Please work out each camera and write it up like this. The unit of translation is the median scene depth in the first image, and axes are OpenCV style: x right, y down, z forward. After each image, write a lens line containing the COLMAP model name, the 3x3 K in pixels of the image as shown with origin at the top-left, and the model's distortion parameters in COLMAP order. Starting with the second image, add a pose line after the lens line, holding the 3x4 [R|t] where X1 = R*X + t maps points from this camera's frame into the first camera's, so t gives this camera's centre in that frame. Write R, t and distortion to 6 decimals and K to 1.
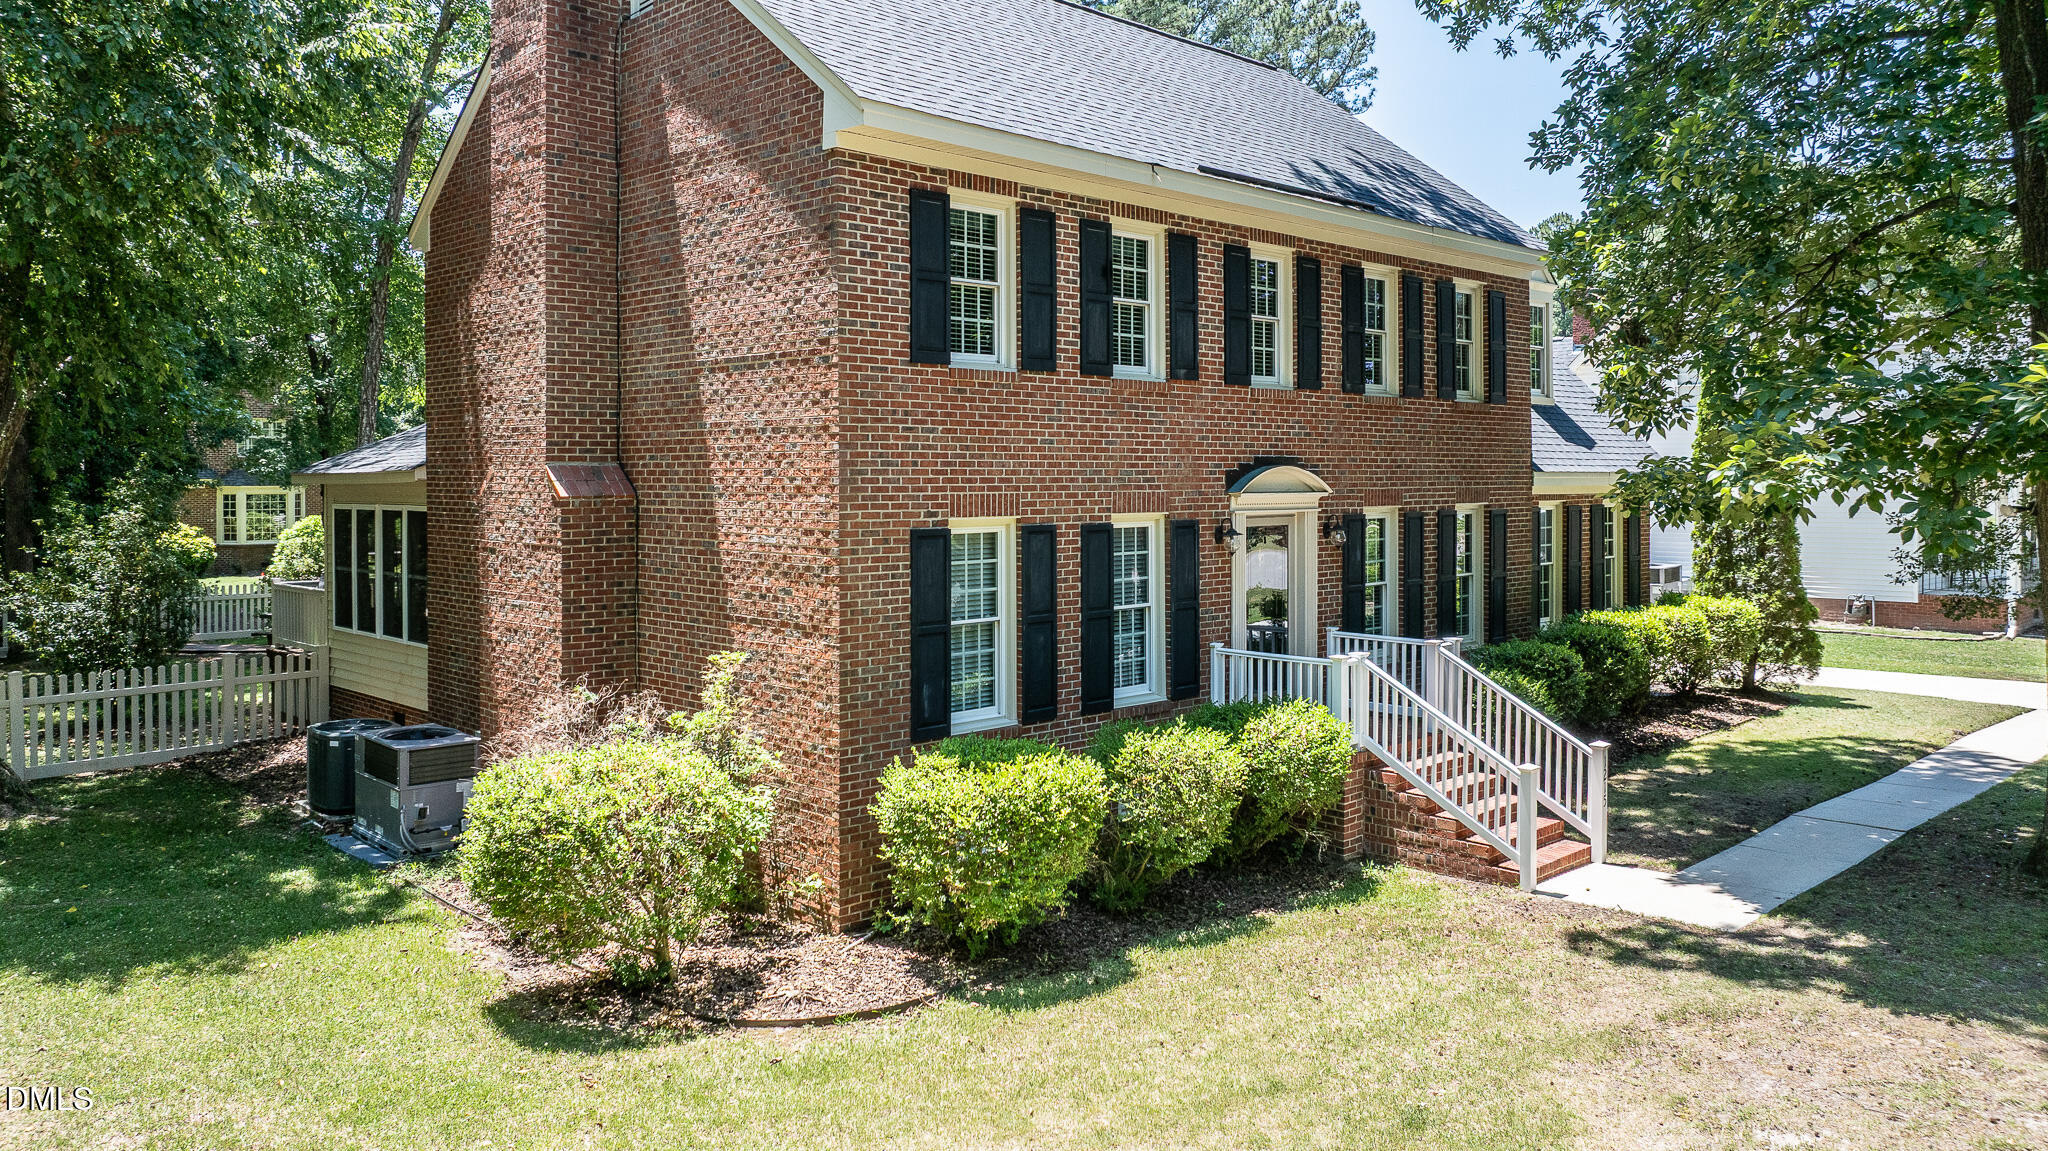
lens RADIAL K [[1584.0, 0, 1077.8], [0, 1584.0, 500.9], [0, 0, 1]] dist [-0.016888, 0.008565]
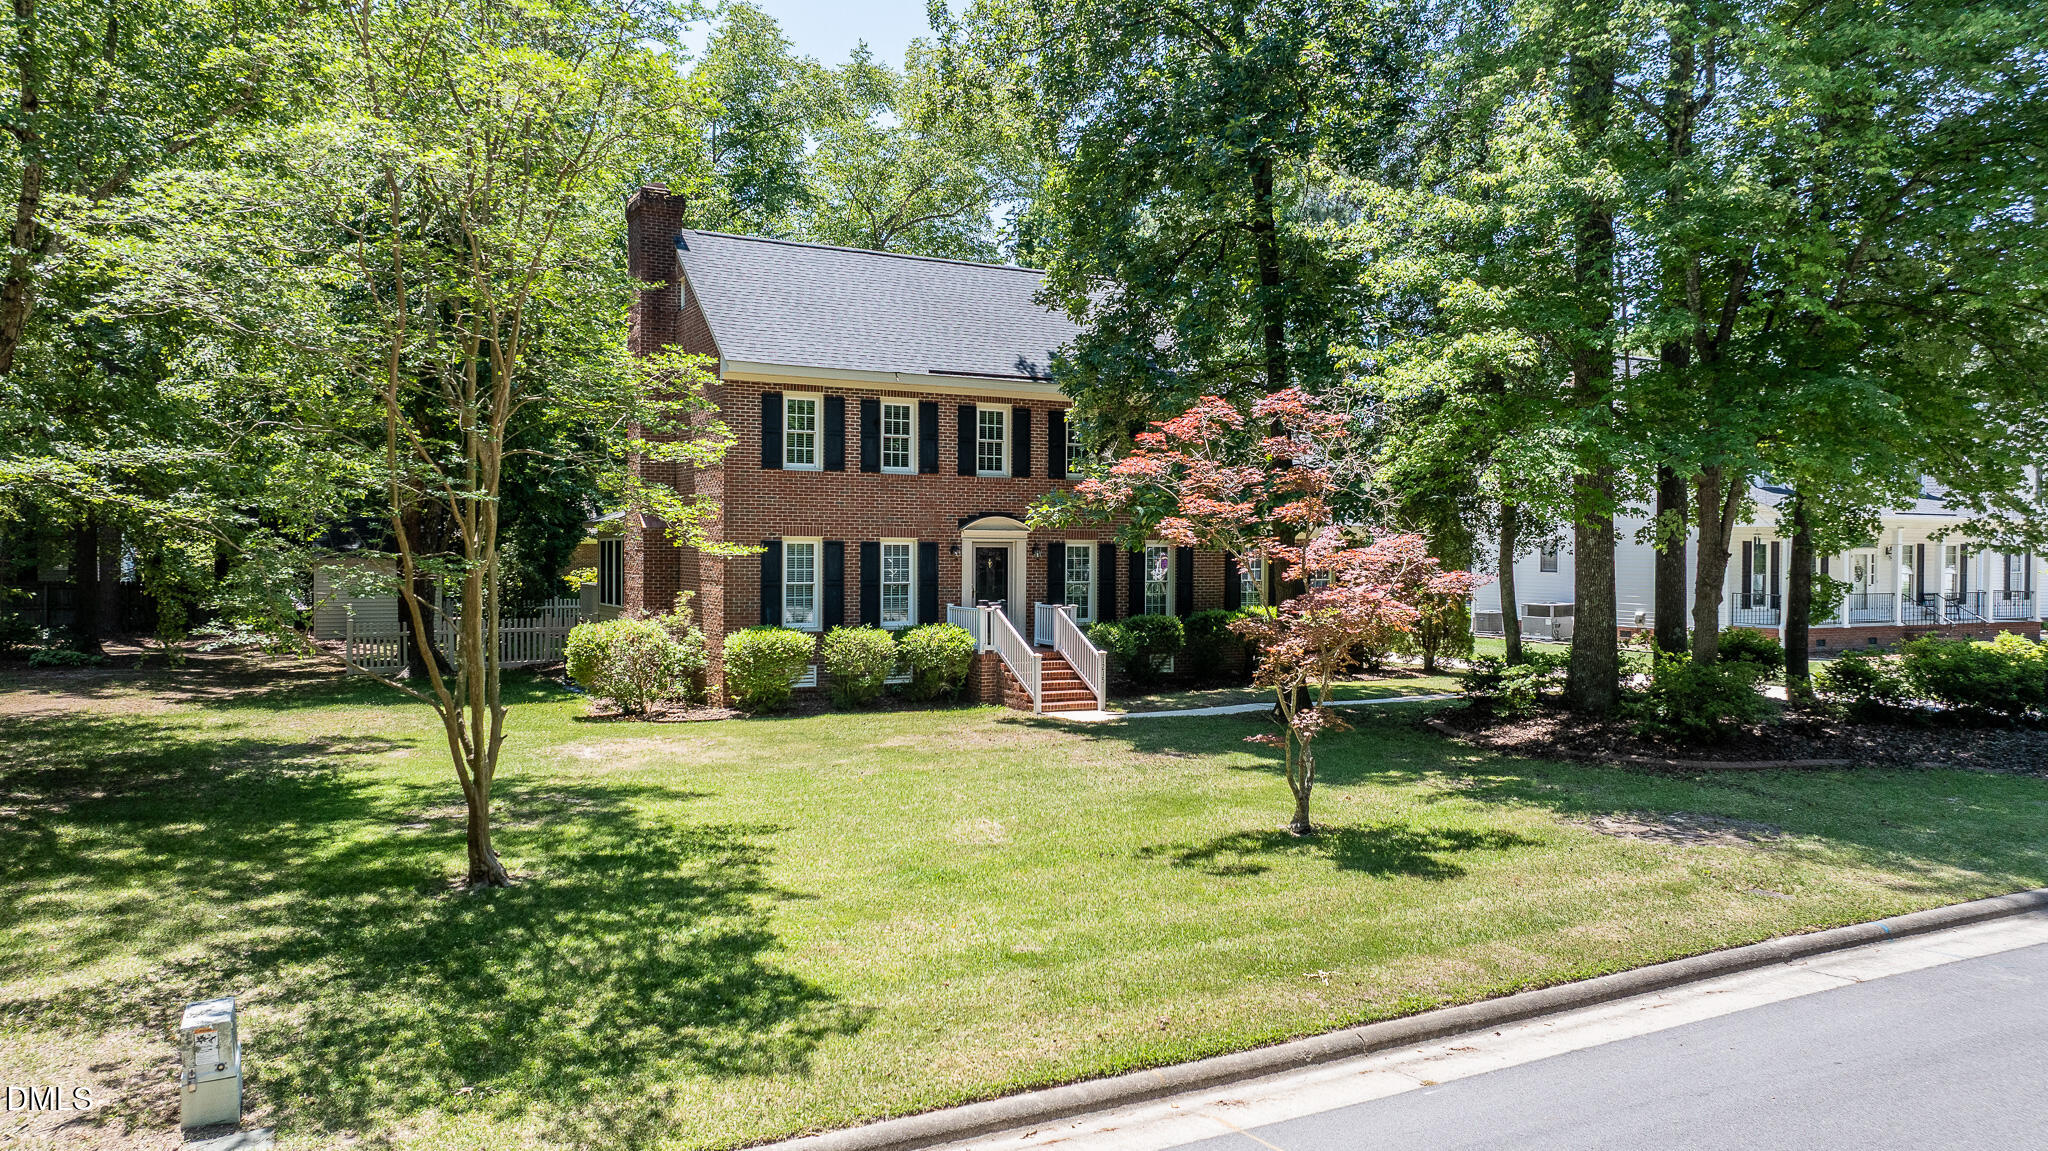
lens RADIAL K [[1584.0, 0, 1036.9], [0, 1584.0, 577.9], [0, 0, 1]] dist [-0.016888, 0.008565]
pose [[0.959285, 0.014781, -0.282052, 0.934350], [-0.013606, 0.999889, 0.006121, 0.053028], [0.282111, -0.002034, 0.959380, -1.106391]]
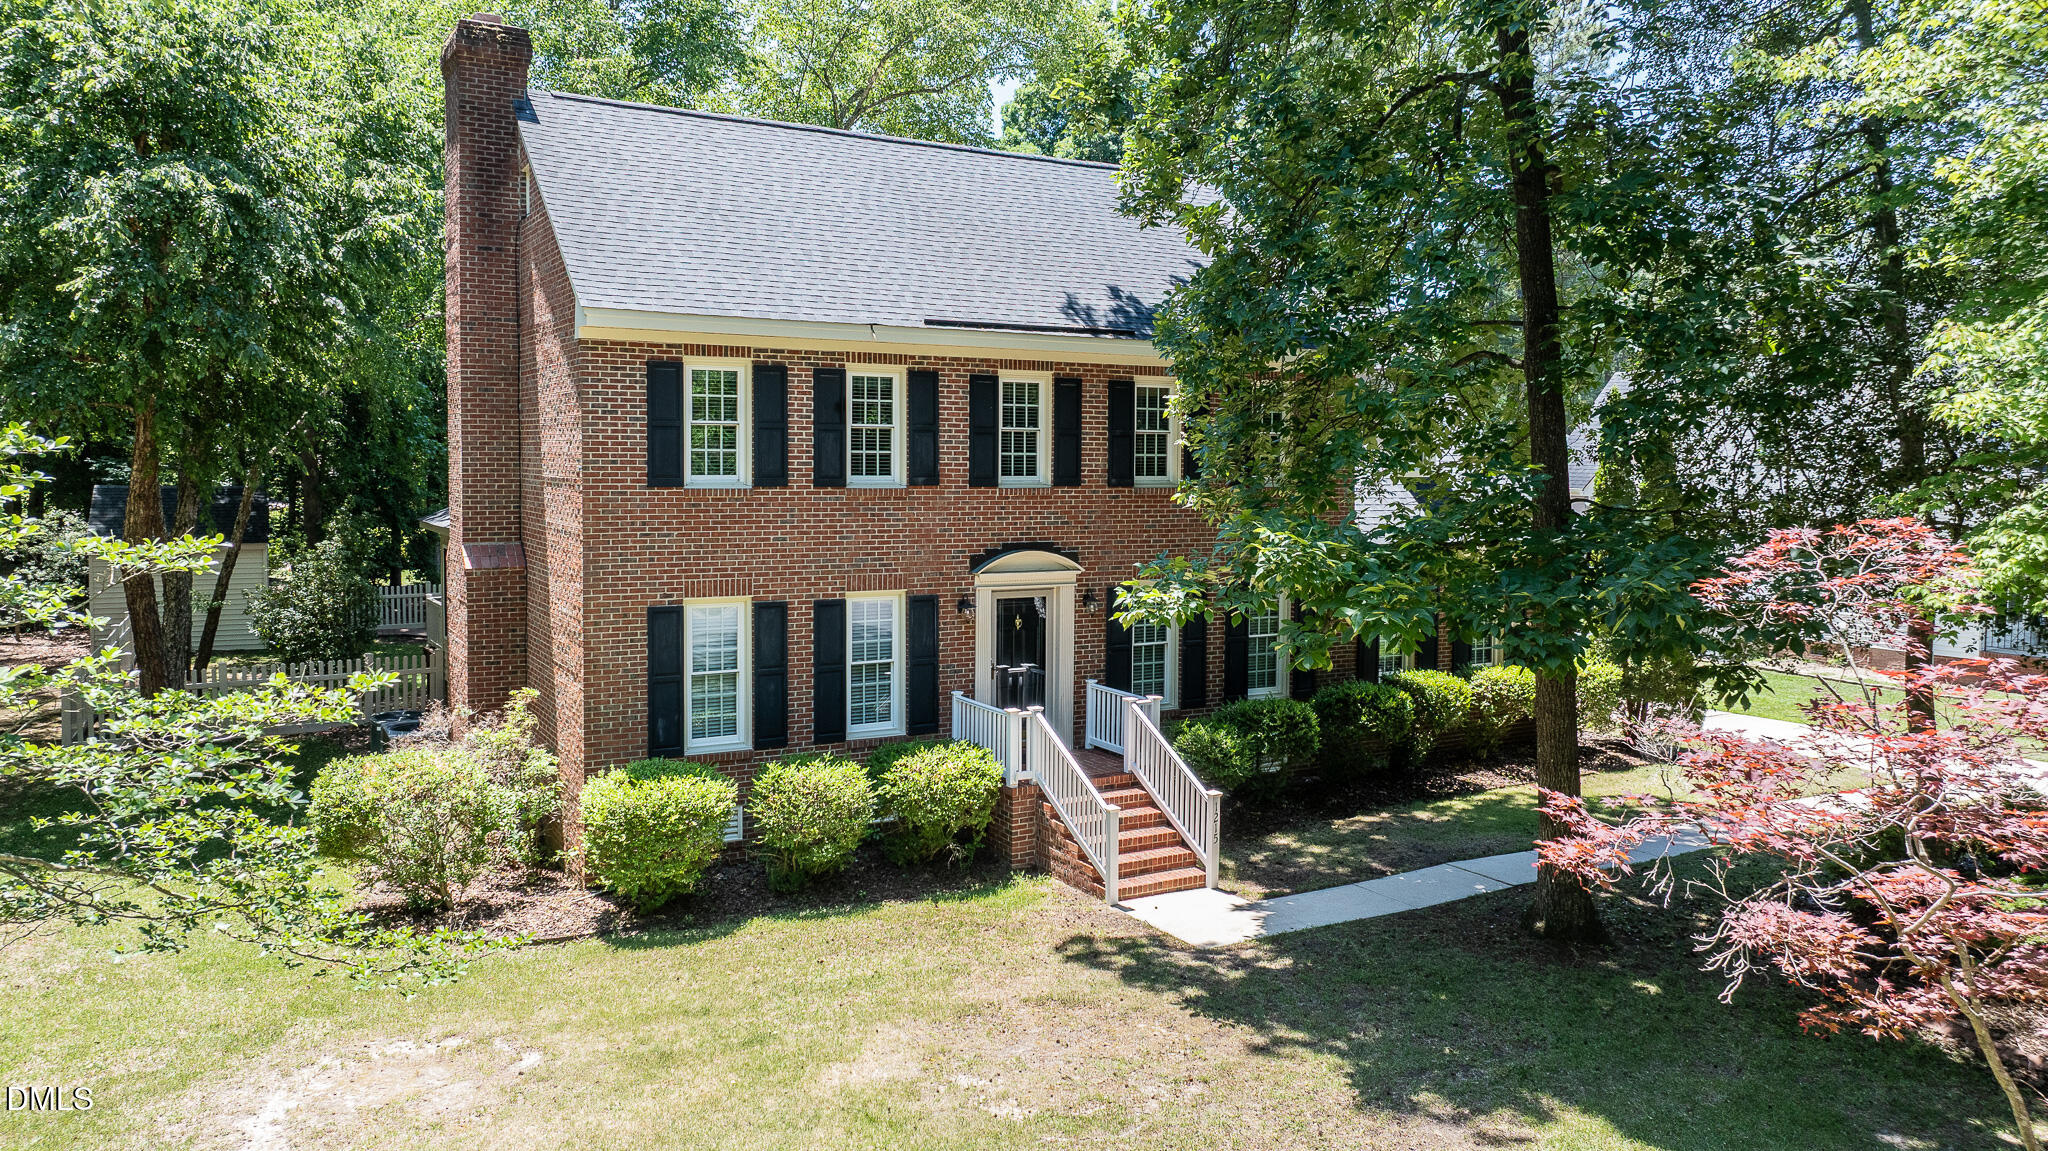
lens RADIAL K [[1584.0, 0, 1021.6], [0, 1584.0, 557.1], [0, 0, 1]] dist [-0.016888, 0.008565]
pose [[0.963024, 0.029218, -0.267828, 0.581678], [-0.015923, 0.998537, 0.051681, -0.103002], [0.268946, -0.045505, 0.962080, -0.248030]]
